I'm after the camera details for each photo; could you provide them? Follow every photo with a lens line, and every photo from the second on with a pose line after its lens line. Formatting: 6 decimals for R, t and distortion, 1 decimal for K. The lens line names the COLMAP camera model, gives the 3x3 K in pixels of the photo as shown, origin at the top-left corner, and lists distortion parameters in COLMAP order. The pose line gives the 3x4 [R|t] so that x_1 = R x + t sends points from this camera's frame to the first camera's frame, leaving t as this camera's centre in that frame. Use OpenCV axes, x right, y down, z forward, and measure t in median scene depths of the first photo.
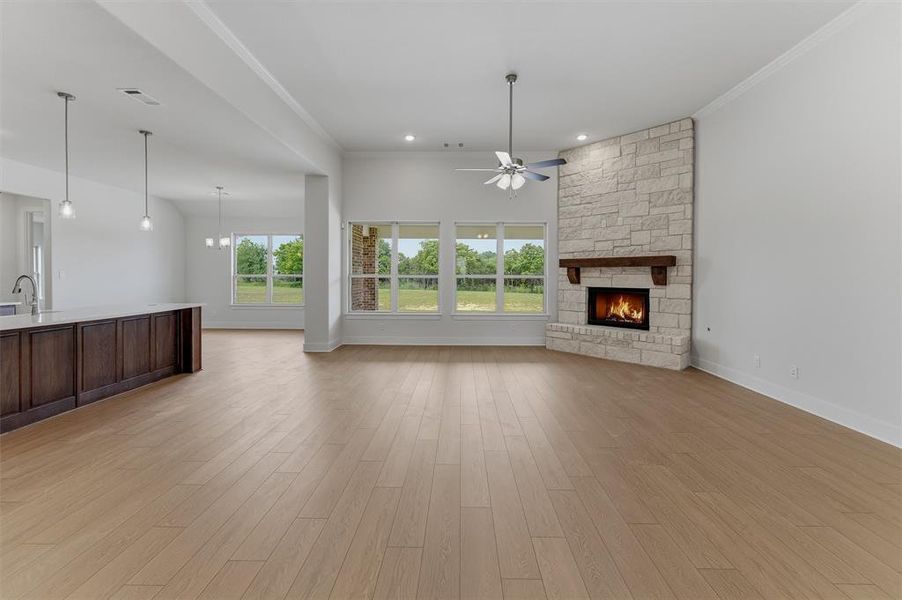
lens RADIAL K [[382.9, 0, 452.2], [0, 382.9, 278.8], [0, 0, 1]] dist [0.000780, 0.000007]
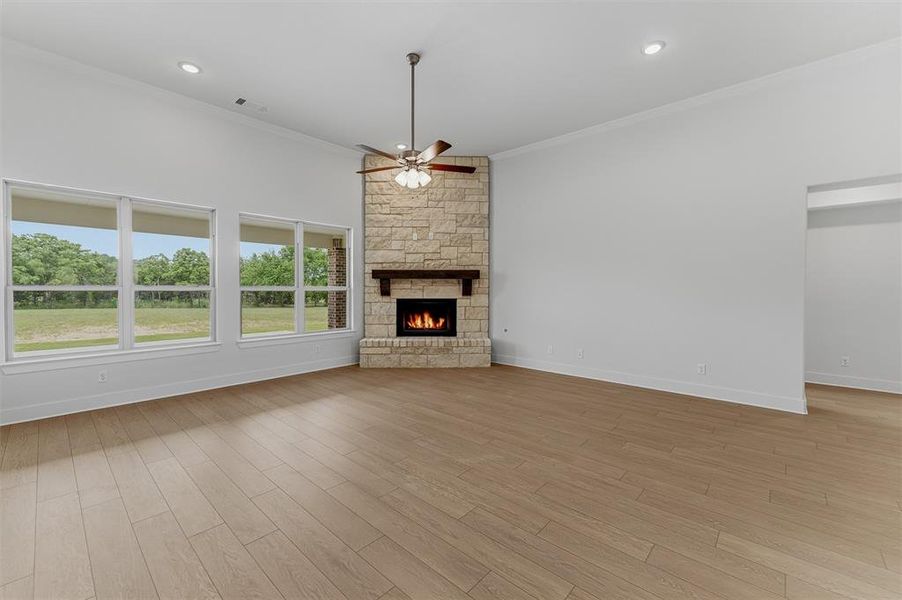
lens RADIAL K [[378.6, 0, 455.0], [0, 378.6, 286.2], [0, 0, 1]] dist [-0.000916, 0.000052]
pose [[0.652549, 0.001703, 0.757744, -0.301298], [0.005972, 0.999955, -0.007391, -0.002683], [-0.757723, 0.009348, 0.652510, 0.257031]]
